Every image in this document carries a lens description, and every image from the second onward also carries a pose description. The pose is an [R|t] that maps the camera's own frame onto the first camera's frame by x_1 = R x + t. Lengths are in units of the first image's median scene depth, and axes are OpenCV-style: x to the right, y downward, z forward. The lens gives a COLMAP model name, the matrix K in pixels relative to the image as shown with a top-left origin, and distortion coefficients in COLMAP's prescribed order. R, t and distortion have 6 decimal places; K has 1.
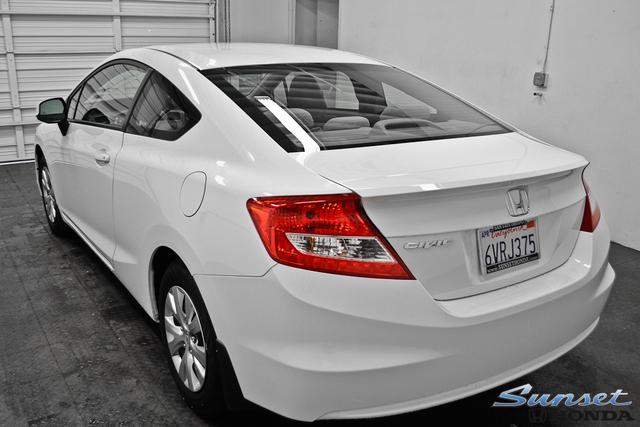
lens RADIAL K [[649.4, 0, 320.0], [0, 649.4, 189.5], [0, 0, 1]] dist [-0.179804, 0.135679]
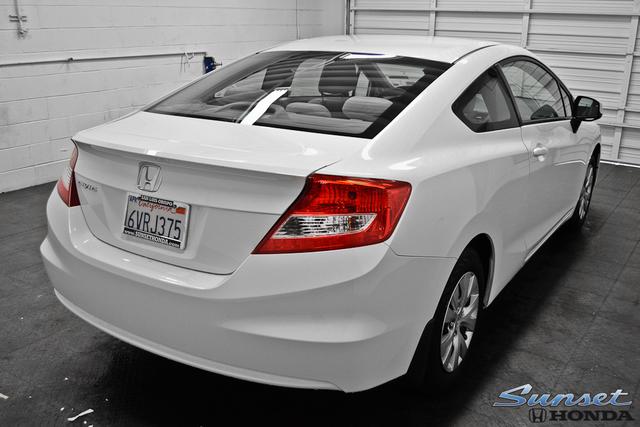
lens RADIAL K [[635.3, 0, 320.0], [0, 635.3, 213.5], [0, 0, 1]] dist [-0.083178, 0.020500]
pose [[0.397767, 0.246289, -0.883812, 1.284231], [-0.222945, 0.960370, 0.167286, -0.151219], [0.889987, 0.130500, 0.436912, 0.780130]]
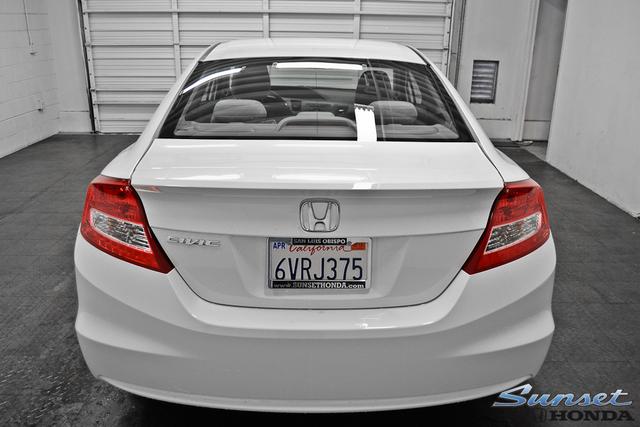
lens RADIAL K [[571.2, 0, 320.0], [0, 571.2, 213.5], [0, 0, 1]] dist [-0.080759, -0.003201]
pose [[0.837496, 0.156772, -0.523471, 0.689247], [-0.120831, 0.987378, 0.102390, -0.061344], [0.532916, -0.022499, 0.845869, 0.333866]]
